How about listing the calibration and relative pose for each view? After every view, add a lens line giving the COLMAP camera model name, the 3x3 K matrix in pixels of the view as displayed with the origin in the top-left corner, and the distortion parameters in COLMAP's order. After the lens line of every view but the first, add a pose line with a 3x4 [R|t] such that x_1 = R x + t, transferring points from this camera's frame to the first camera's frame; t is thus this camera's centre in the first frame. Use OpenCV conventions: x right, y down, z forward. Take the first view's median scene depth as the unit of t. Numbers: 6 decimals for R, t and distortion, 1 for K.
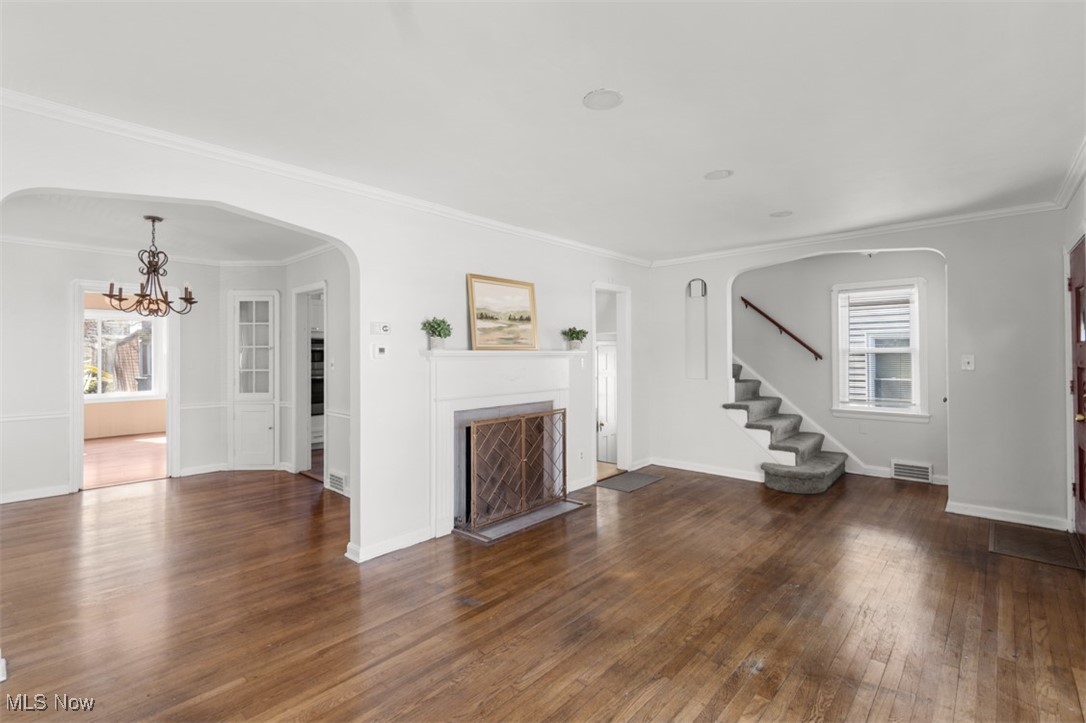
lens RADIAL K [[490.9, 0, 540.4], [0, 490.9, 345.6], [0, 0, 1]] dist [0.000040, 0.000376]
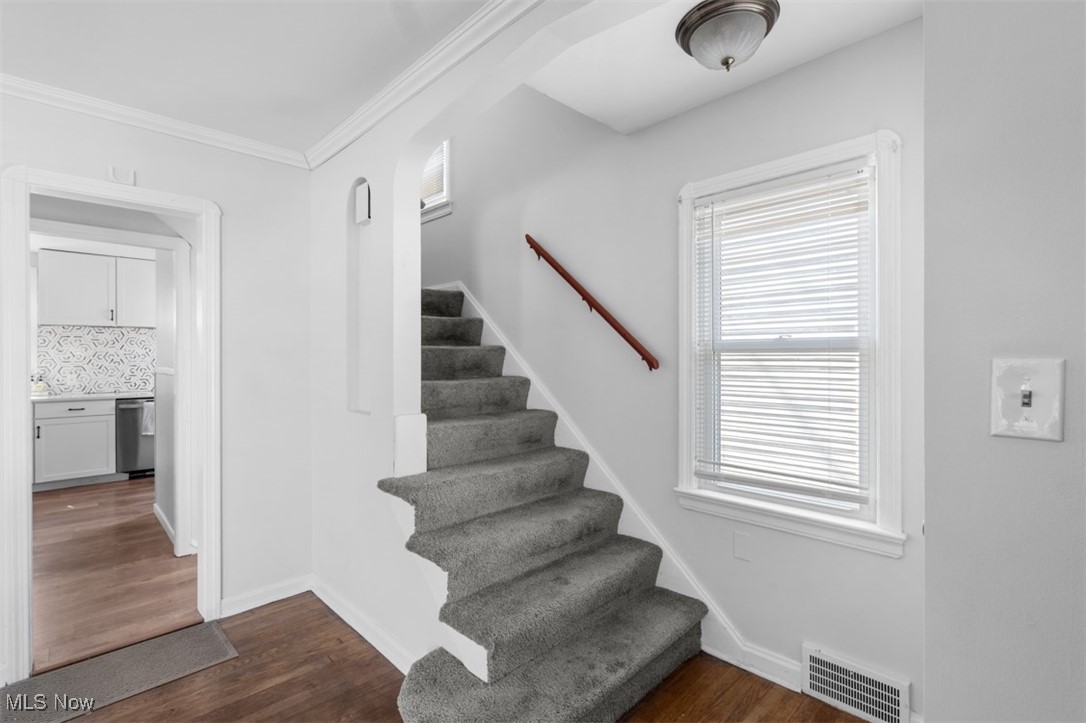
lens RADIAL K [[497.1, 0, 542.3], [0, 497.1, 357.9], [0, 0, 1]] dist [-0.002002, 0.000115]
pose [[0.998177, 0.004589, -0.060186, 0.696466], [-0.003650, 0.999870, 0.015695, 0.017212], [0.060250, -0.015447, 0.998064, 0.797901]]
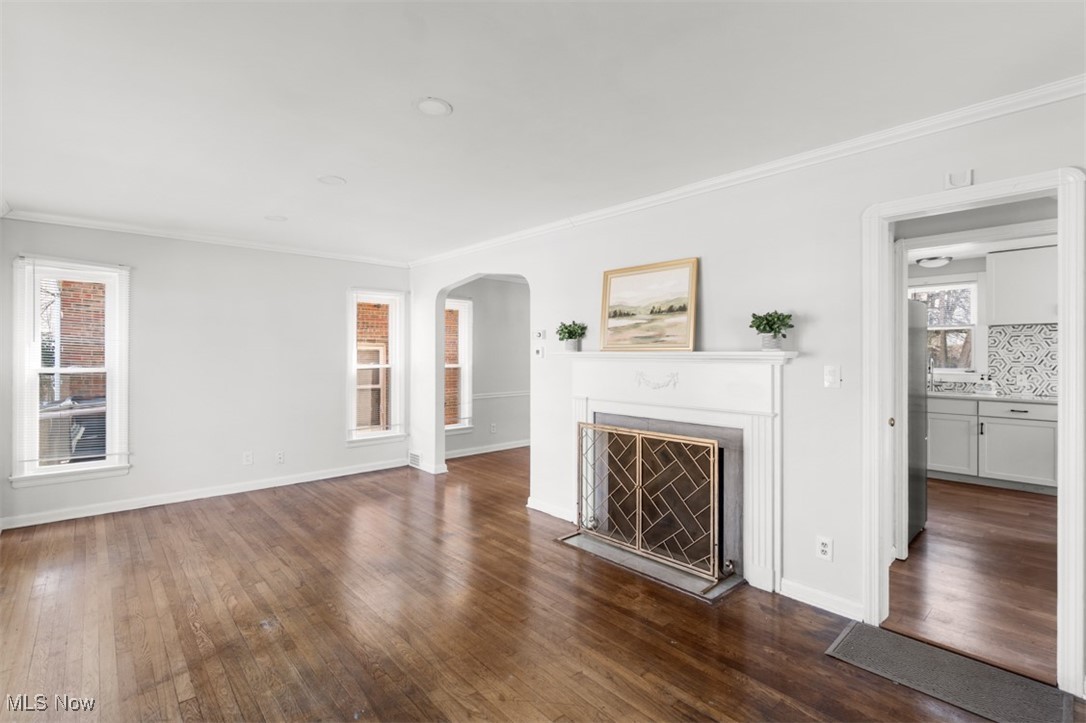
lens RADIAL K [[498.2, 0, 521.0], [0, 498.2, 353.4], [0, 0, 1]] dist [-0.001144, 0.000219]
pose [[-0.113785, 0.002172, -0.993503, 0.801399], [0.015343, 0.999882, 0.000428, 0.009905], [0.993387, -0.015194, -0.113805, 0.904801]]
